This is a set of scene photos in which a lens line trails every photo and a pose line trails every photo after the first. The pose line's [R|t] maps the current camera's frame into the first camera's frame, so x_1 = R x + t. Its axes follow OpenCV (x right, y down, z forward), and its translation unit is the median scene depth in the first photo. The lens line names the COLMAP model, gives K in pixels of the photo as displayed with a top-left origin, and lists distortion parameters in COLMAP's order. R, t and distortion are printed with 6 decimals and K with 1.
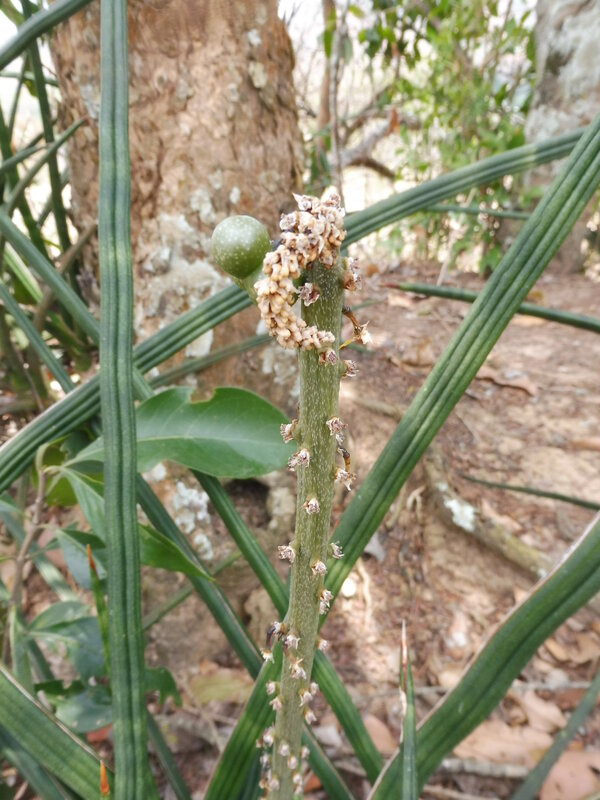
lens RADIAL K [[761.3, 0, 299.4], [0, 761.3, 397.5], [0, 0, 1]] dist [-0.009004, 0.002014]
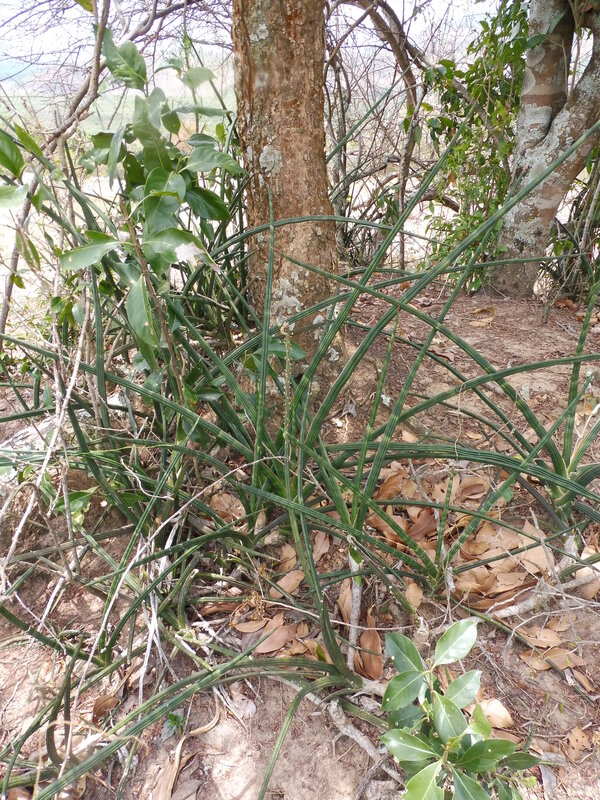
lens RADIAL K [[761.3, 0, 300.7], [0, 761.3, 400.3], [0, 0, 1]] dist [-0.009004, 0.002014]
pose [[0.984590, 0.091309, -0.149146, 0.342274], [-0.085502, 0.995325, 0.044907, 0.069166], [0.152549, -0.031463, 0.987795, -1.729751]]
